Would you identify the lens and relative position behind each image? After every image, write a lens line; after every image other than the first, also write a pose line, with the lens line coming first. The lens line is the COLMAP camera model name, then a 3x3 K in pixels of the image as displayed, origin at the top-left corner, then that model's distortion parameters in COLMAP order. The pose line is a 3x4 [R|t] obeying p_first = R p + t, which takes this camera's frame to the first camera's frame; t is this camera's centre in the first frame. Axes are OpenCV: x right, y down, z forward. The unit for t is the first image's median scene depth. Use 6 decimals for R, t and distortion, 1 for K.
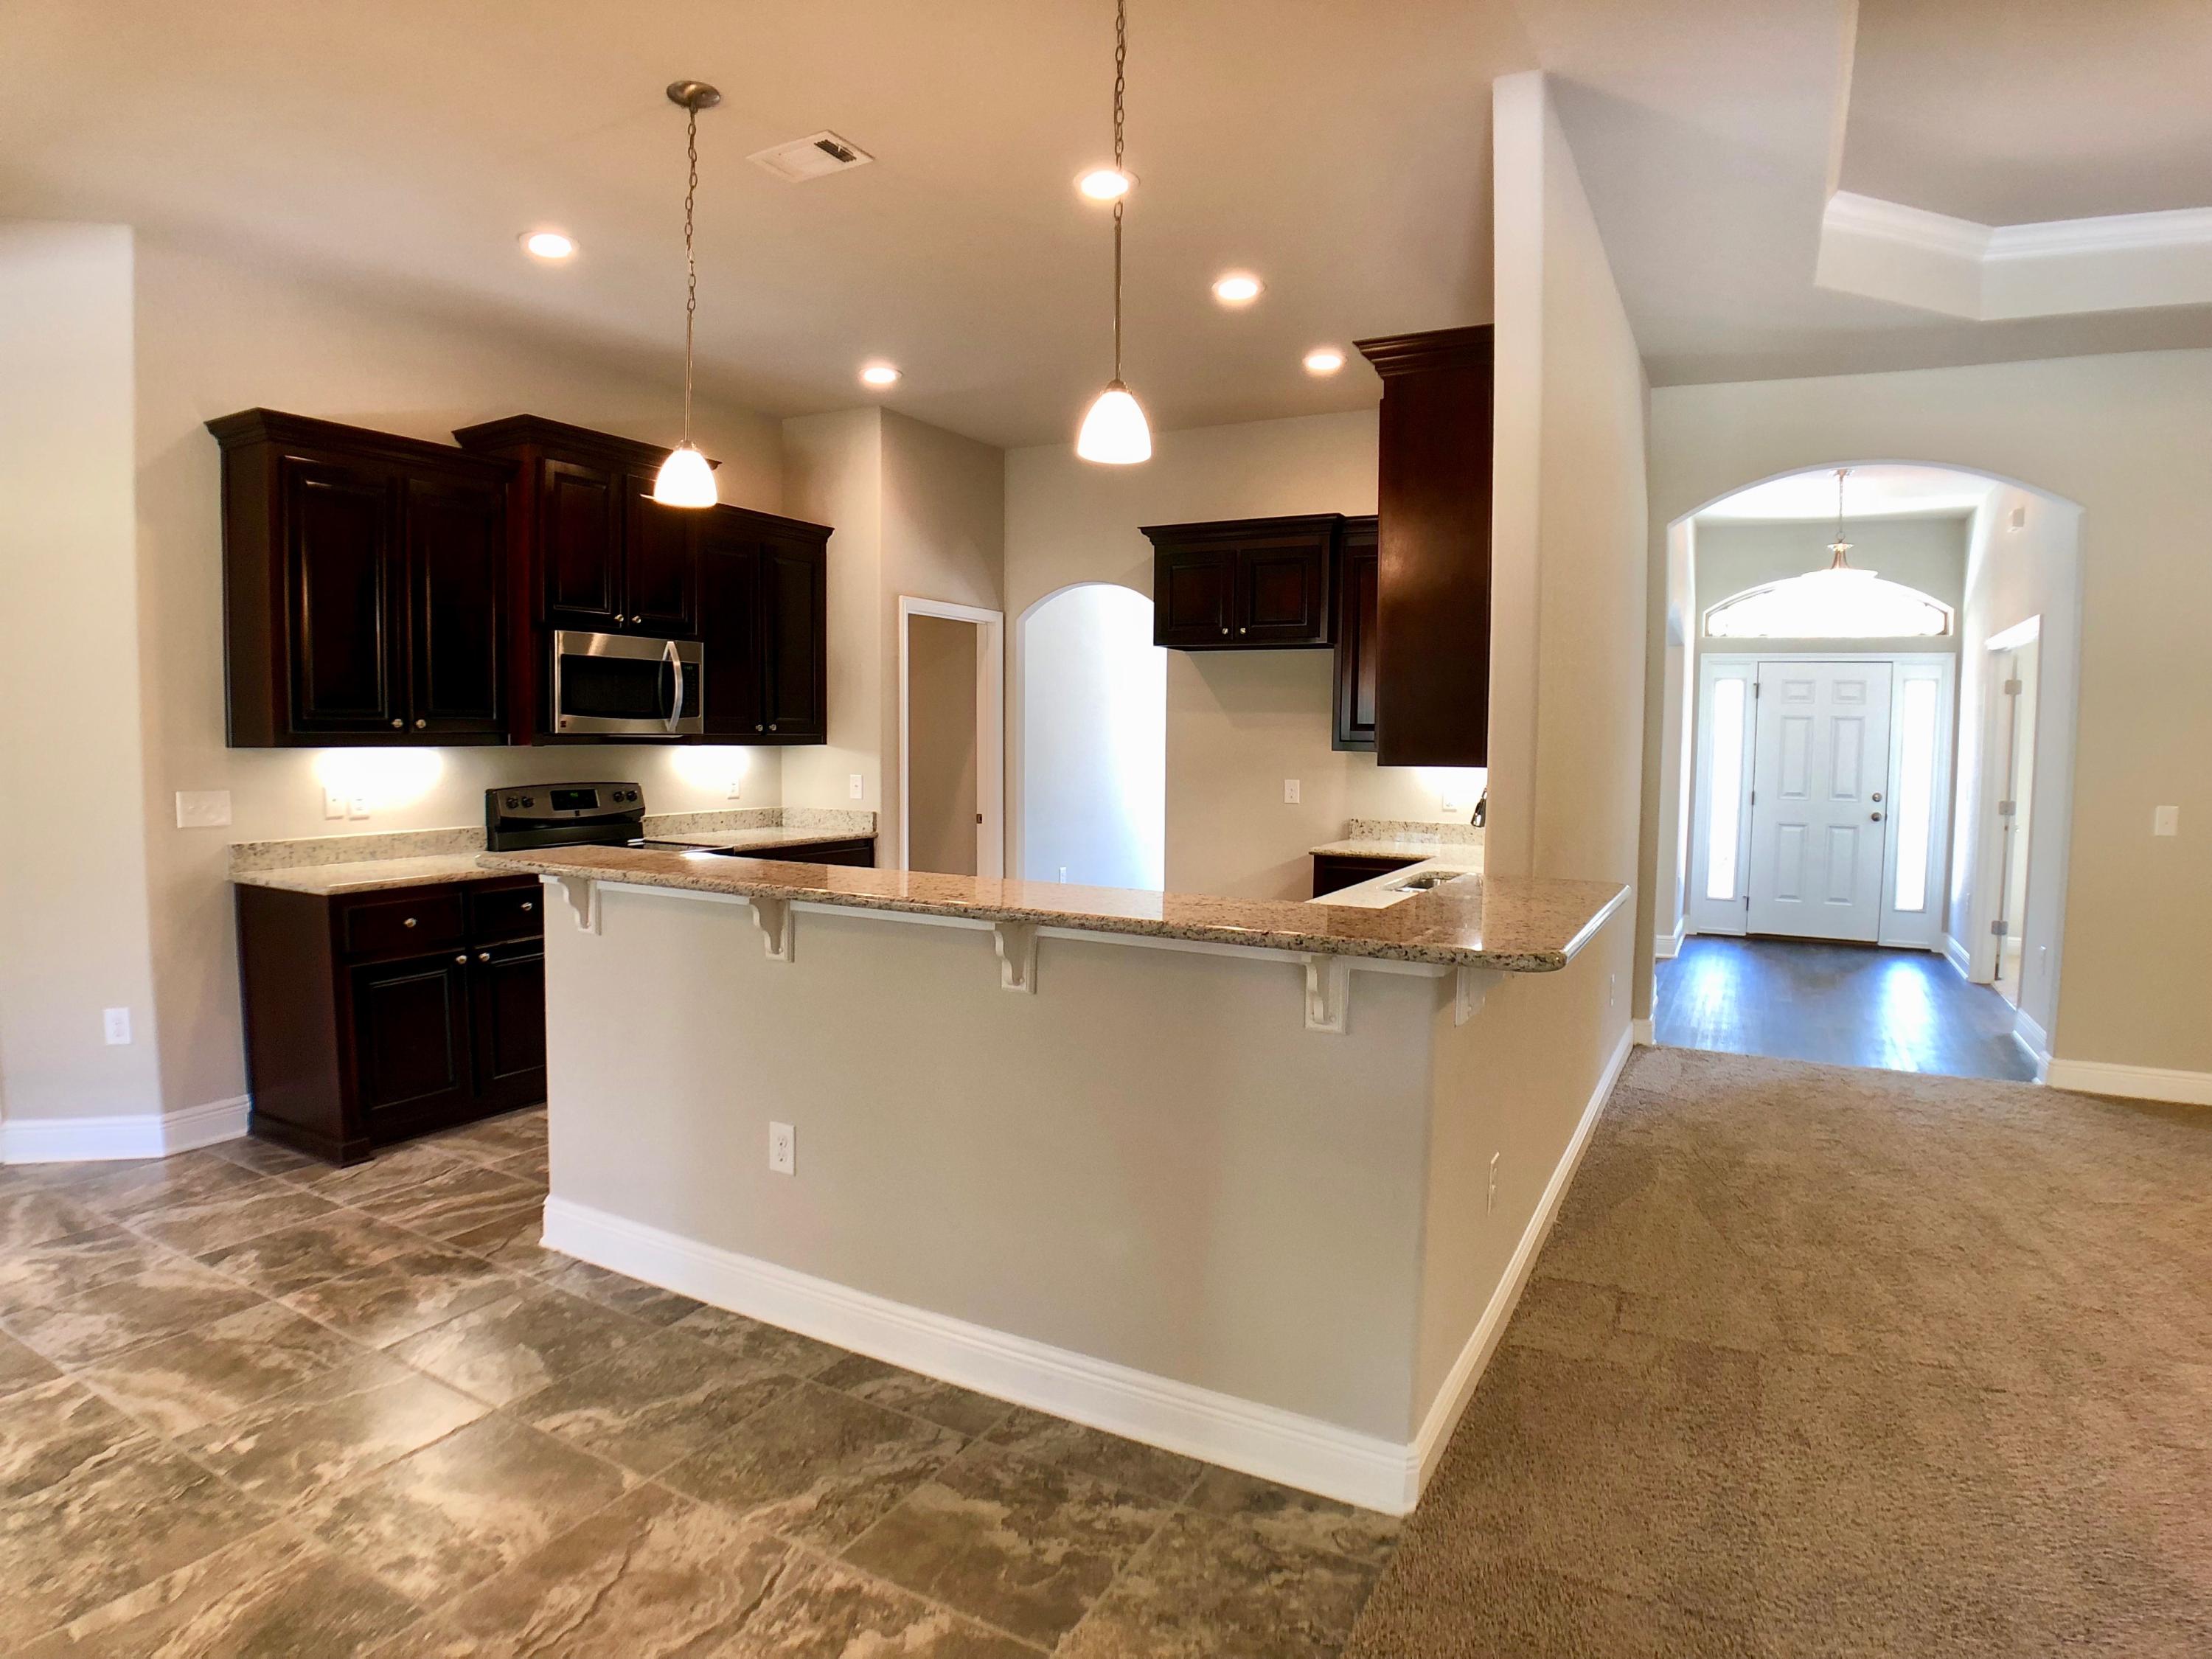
lens RADIAL K [[1250.1, 0, 1114.7], [0, 1250.1, 827.4], [0, 0, 1]] dist [-0.099199, 0.018134]
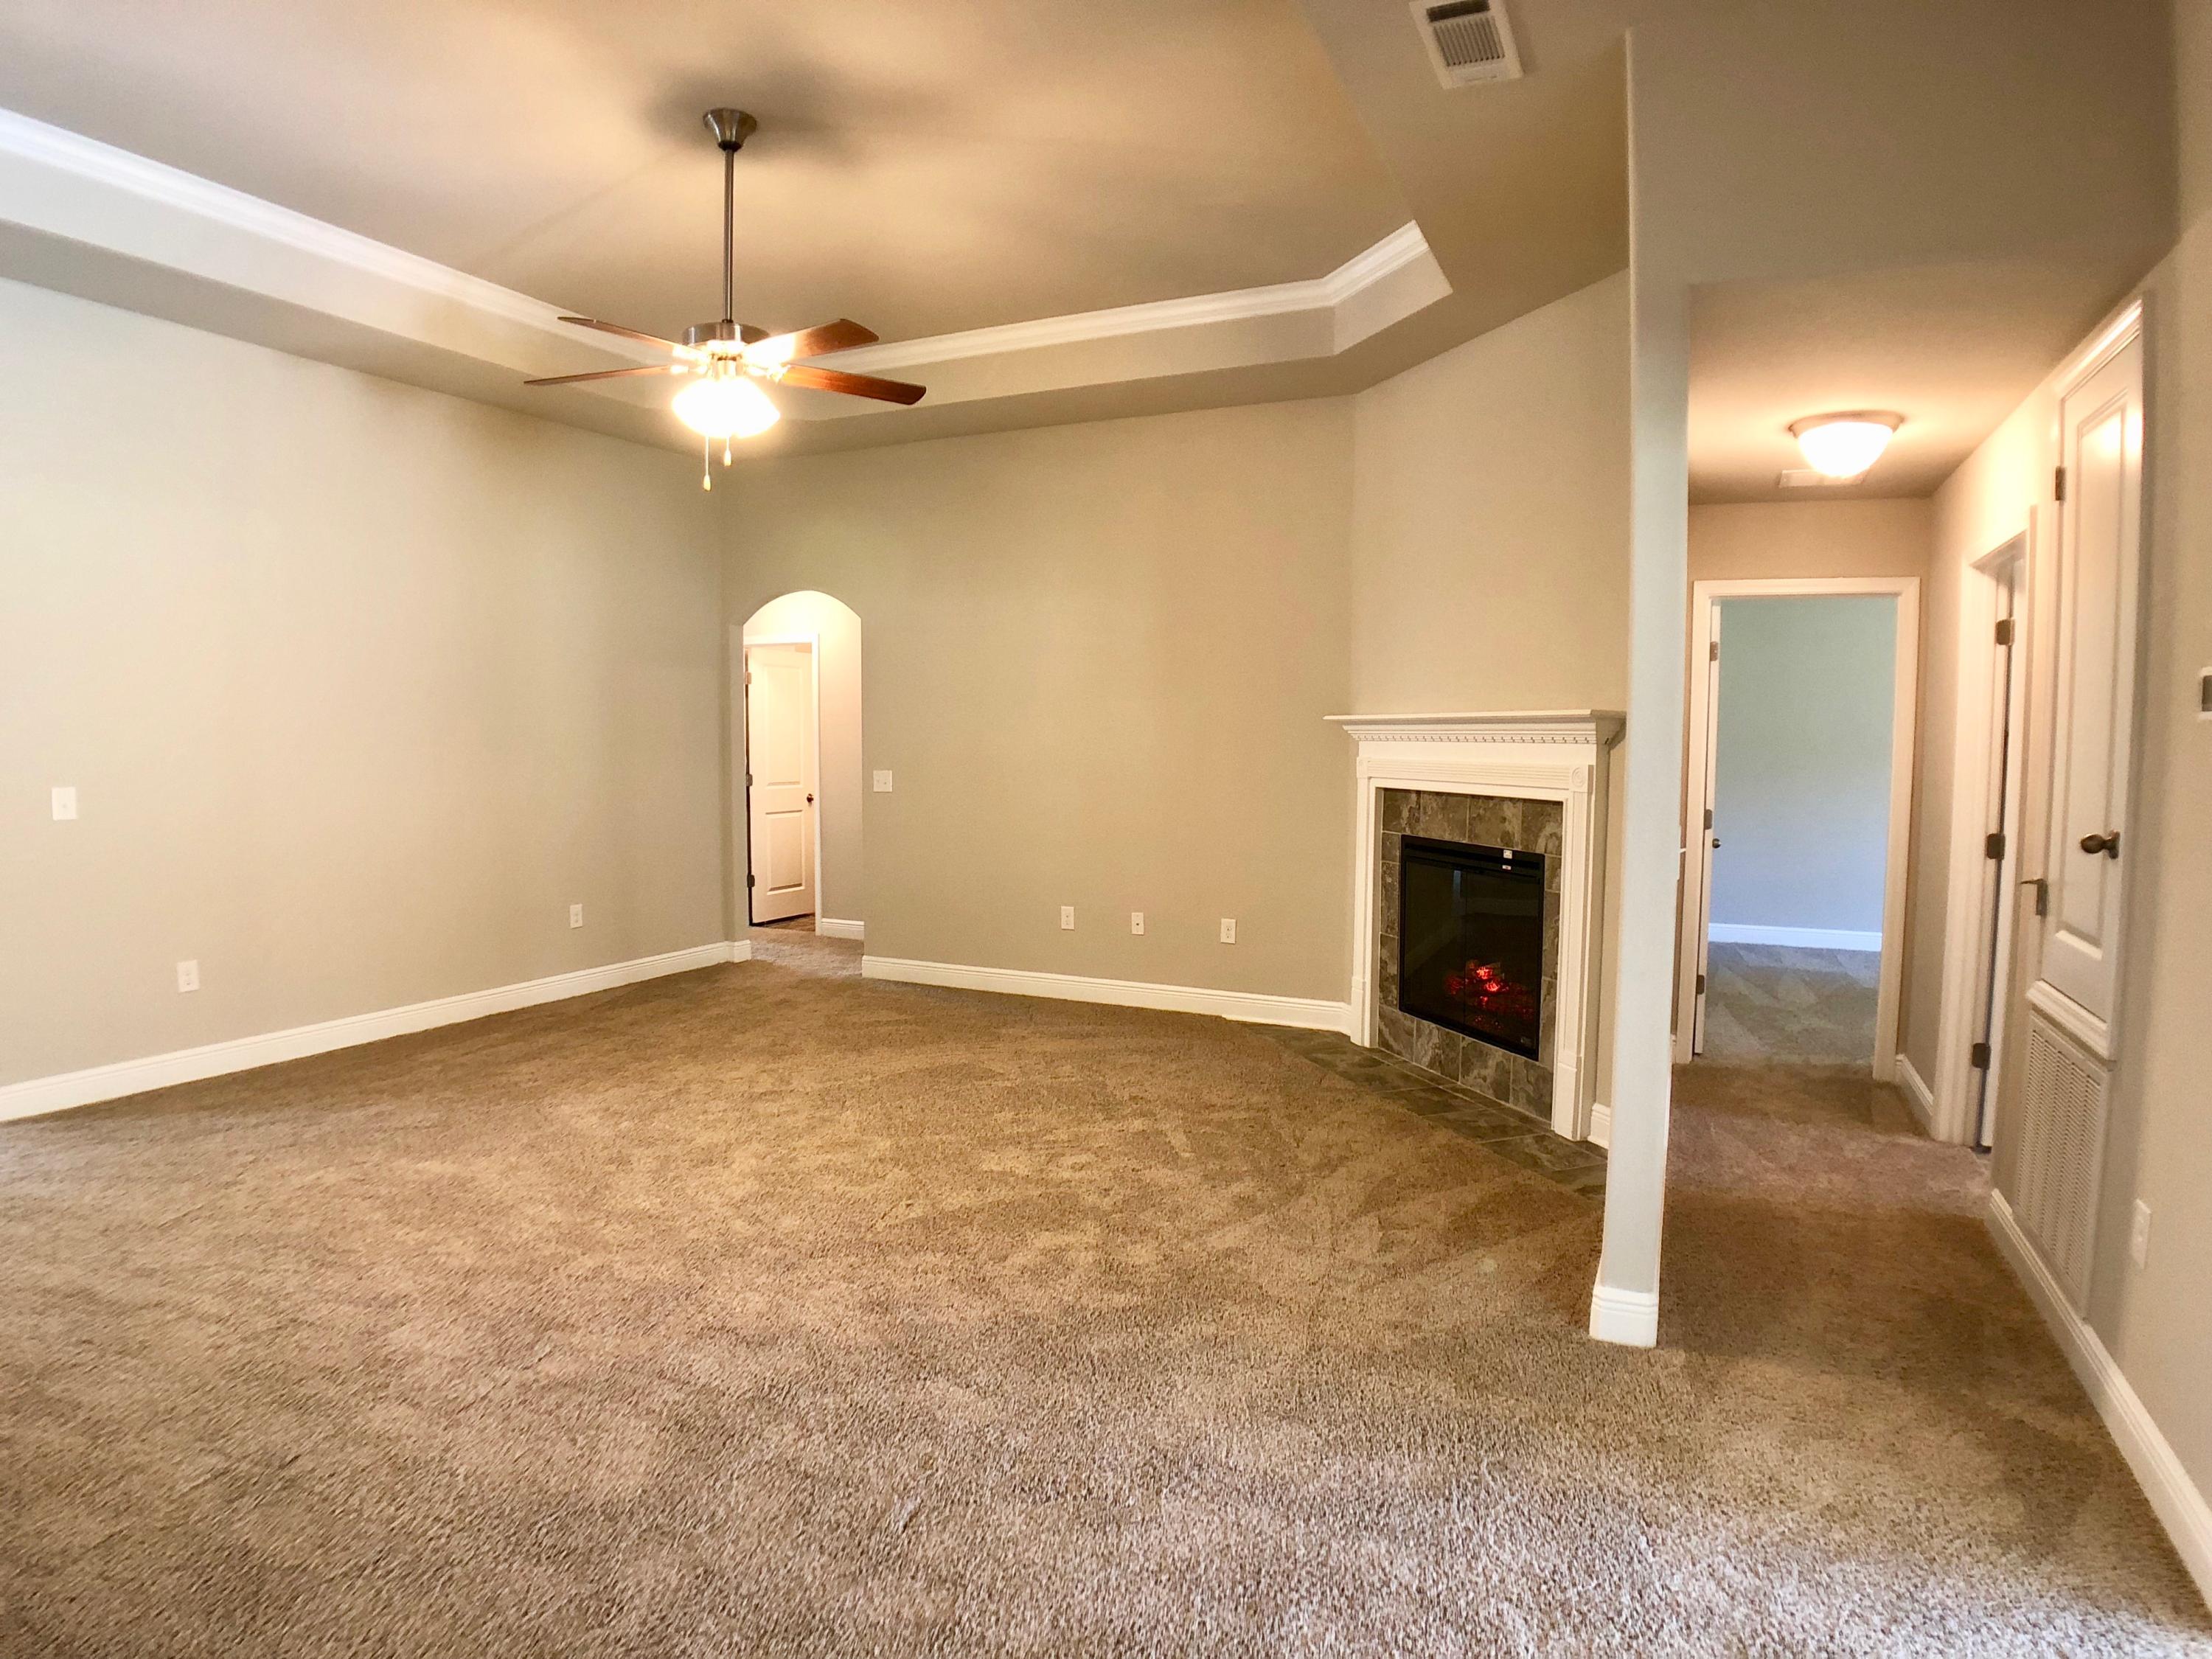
lens RADIAL K [[1250.1, 0, 1107.7], [0, 1250.1, 828.1], [0, 0, 1]] dist [-0.099199, 0.018134]
pose [[-0.048804, -0.089388, 0.994800, -0.084834], [0.066022, 0.993520, 0.092511, -0.025269], [-0.996624, 0.070193, -0.042586, 0.312405]]
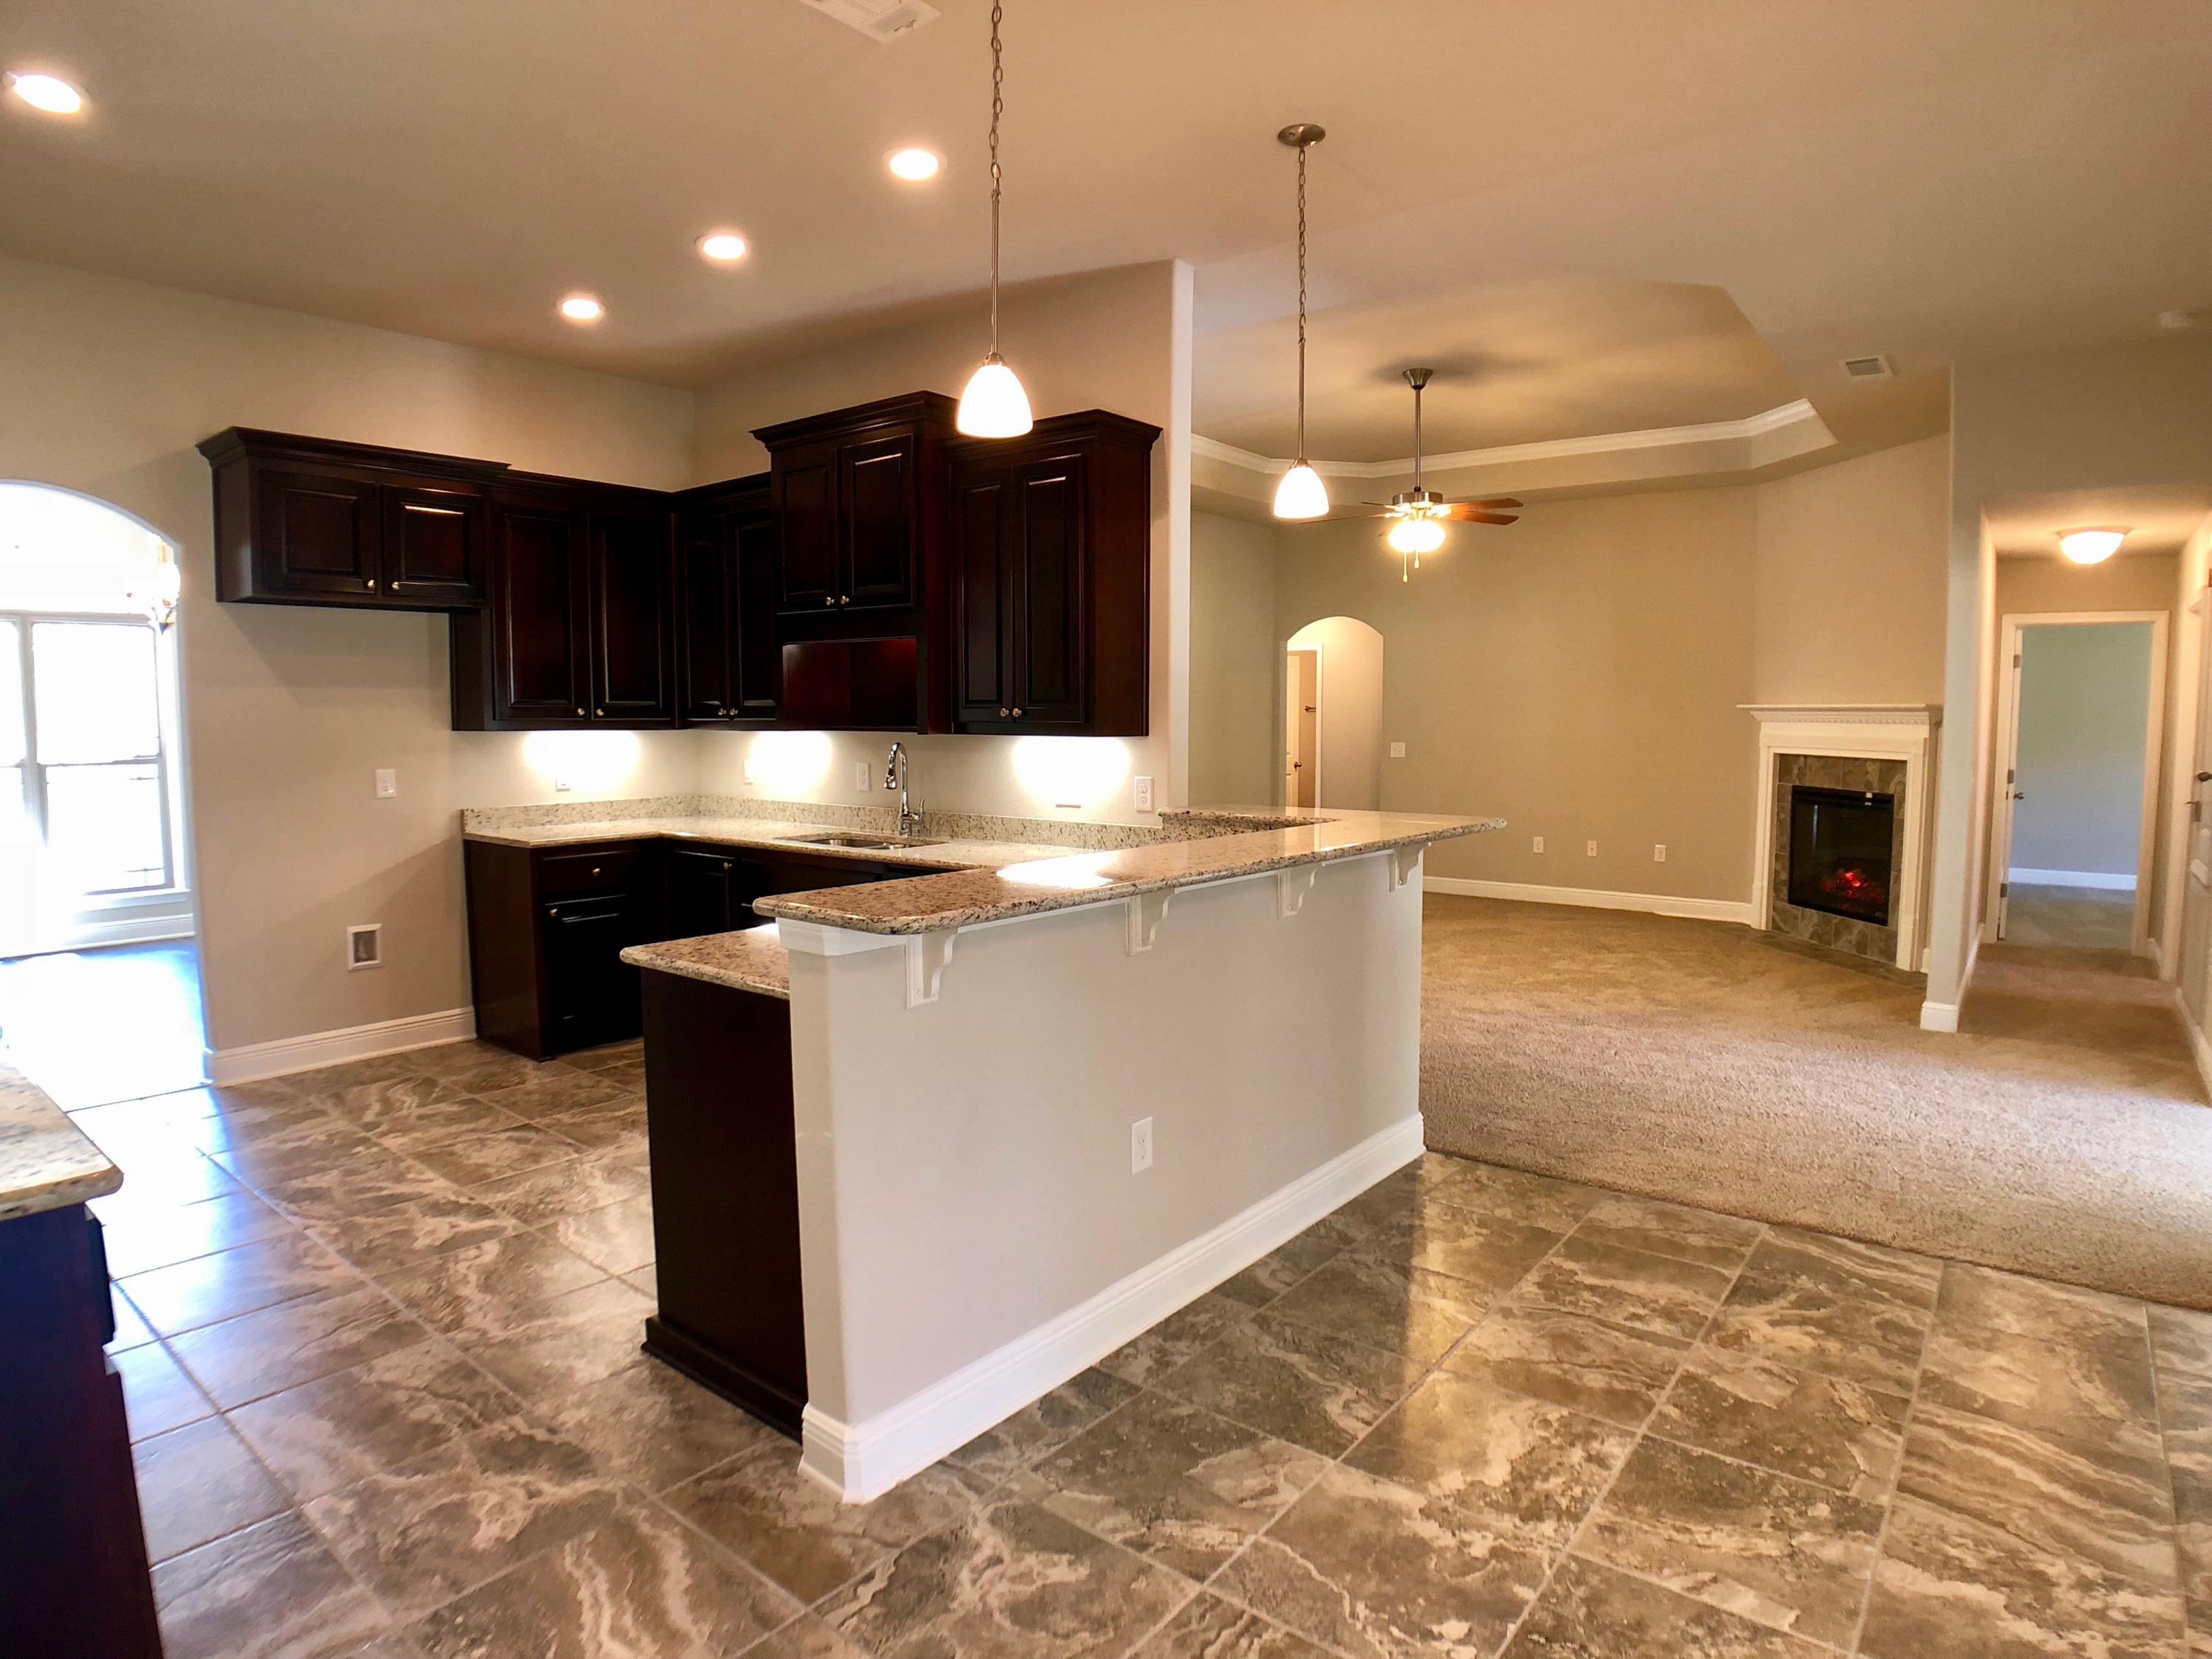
lens RADIAL K [[1250.1, 0, 1122.8], [0, 1250.1, 823.1], [0, 0, 1]] dist [-0.099199, 0.018134]
pose [[0.170159, -0.098304, 0.980501, -1.100769], [0.072614, 0.993557, 0.087012, -0.072636], [-0.982738, 0.056393, 0.176201, 0.754787]]
